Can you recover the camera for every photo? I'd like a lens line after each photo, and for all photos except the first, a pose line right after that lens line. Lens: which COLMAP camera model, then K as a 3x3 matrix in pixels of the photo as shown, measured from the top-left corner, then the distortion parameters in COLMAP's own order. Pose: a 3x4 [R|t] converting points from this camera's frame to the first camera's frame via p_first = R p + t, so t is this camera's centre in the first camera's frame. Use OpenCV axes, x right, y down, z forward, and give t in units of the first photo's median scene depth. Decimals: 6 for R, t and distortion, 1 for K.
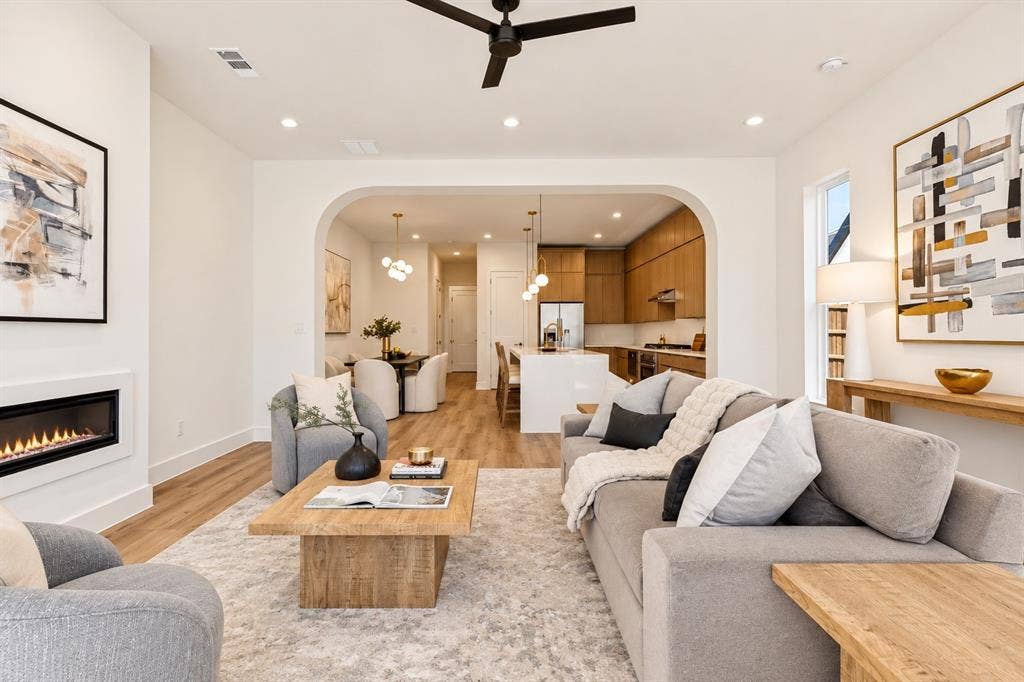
lens RADIAL K [[466.6, 0, 511.0], [0, 466.6, 335.6], [0, 0, 1]] dist [-0.031707, 0.000553]
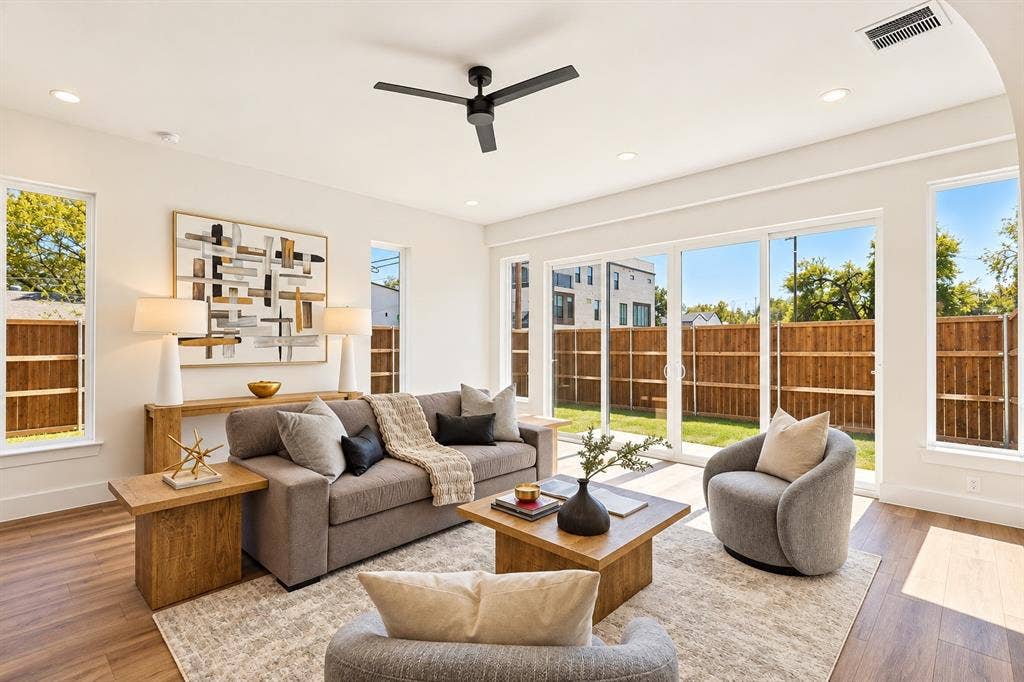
lens RADIAL K [[466.6, 0, 509.7], [0, 466.6, 340.3], [0, 0, 1]] dist [-0.031707, 0.000553]
pose [[-0.720939, 0.011399, 0.692904, -0.784246], [0.004305, 0.999919, -0.011970, -0.043910], [-0.692985, -0.005647, -0.720930, 1.435312]]
